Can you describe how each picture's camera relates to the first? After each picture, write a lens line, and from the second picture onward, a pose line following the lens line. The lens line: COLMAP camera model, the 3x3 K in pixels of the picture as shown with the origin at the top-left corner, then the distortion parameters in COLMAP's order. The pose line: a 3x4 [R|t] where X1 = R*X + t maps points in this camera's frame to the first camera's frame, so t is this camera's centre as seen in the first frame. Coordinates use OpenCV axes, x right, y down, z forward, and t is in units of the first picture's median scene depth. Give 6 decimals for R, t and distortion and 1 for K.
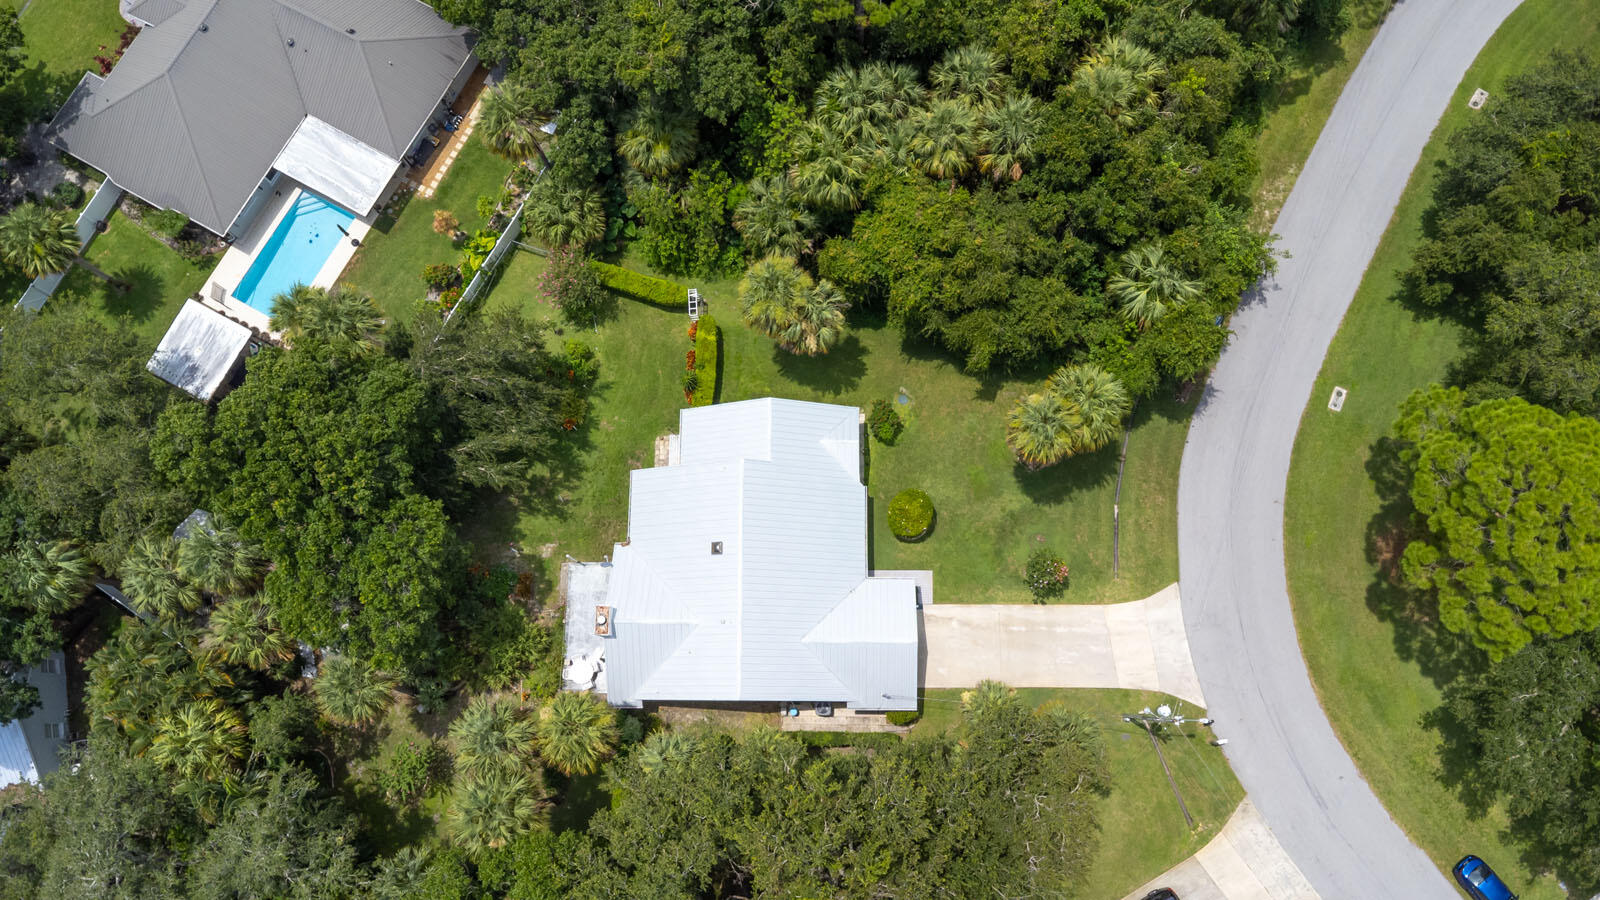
lens RADIAL K [[1107.6, 0, 789.2], [0, 1107.6, 485.1], [0, 0, 1]] dist [0.003939, -0.002503]
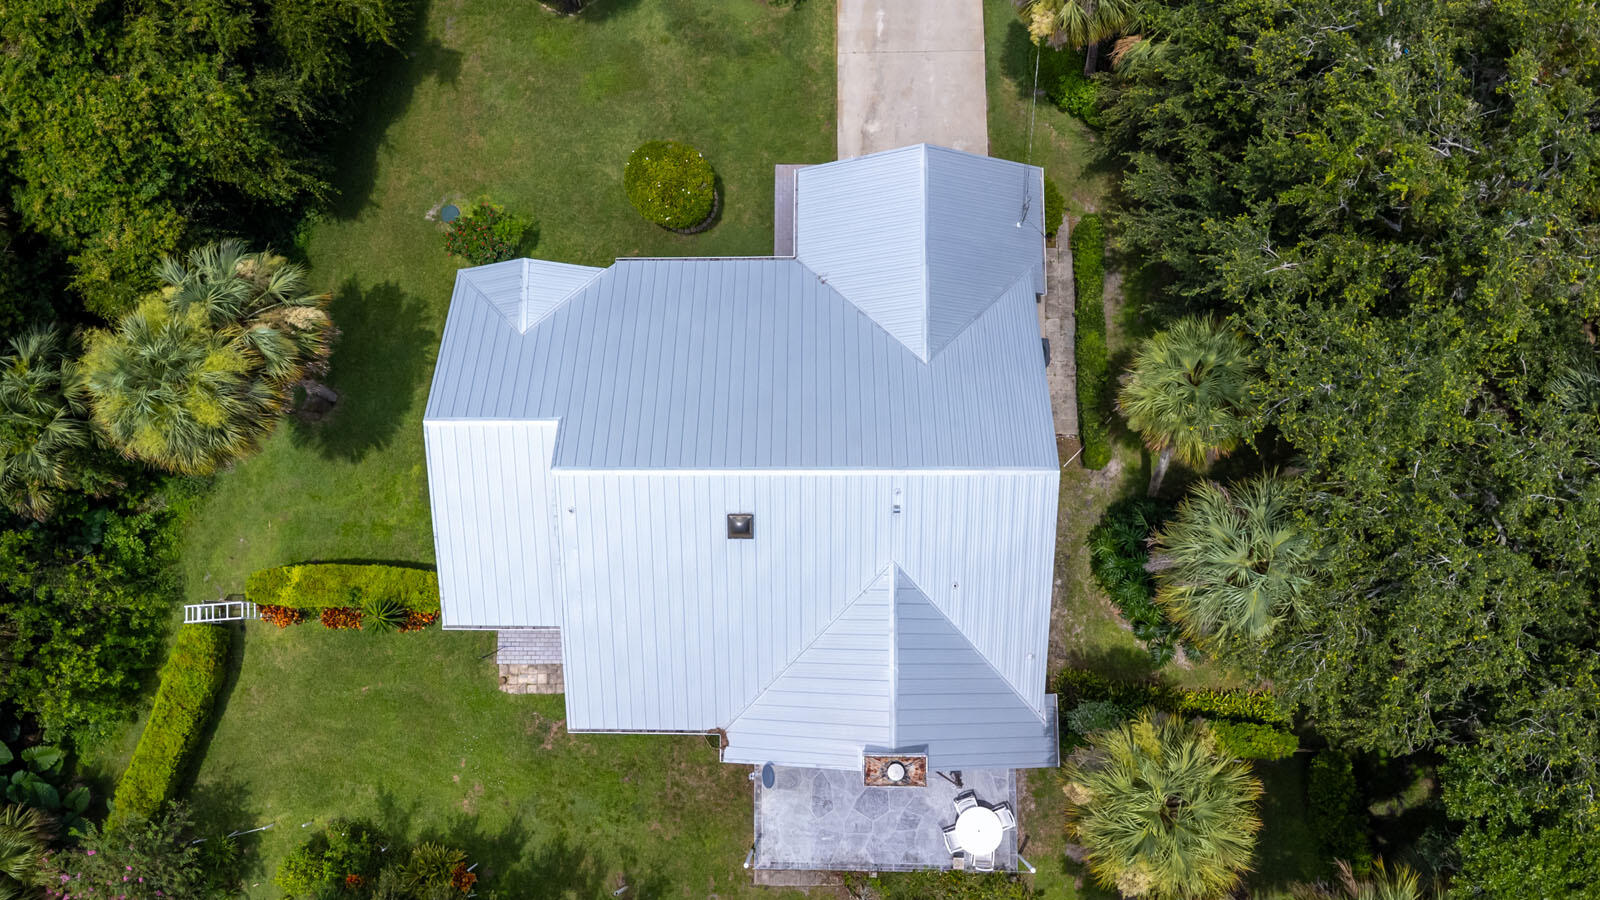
lens RADIAL K [[1107.6, 0, 789.2], [0, 1107.6, 485.1], [0, 0, 1]] dist [0.003939, -0.002503]
pose [[-0.002280, -0.977982, 0.208677, -0.136037], [0.984998, 0.033811, 0.169218, -0.003379], [-0.172548, 0.205933, 0.963234, 0.493944]]
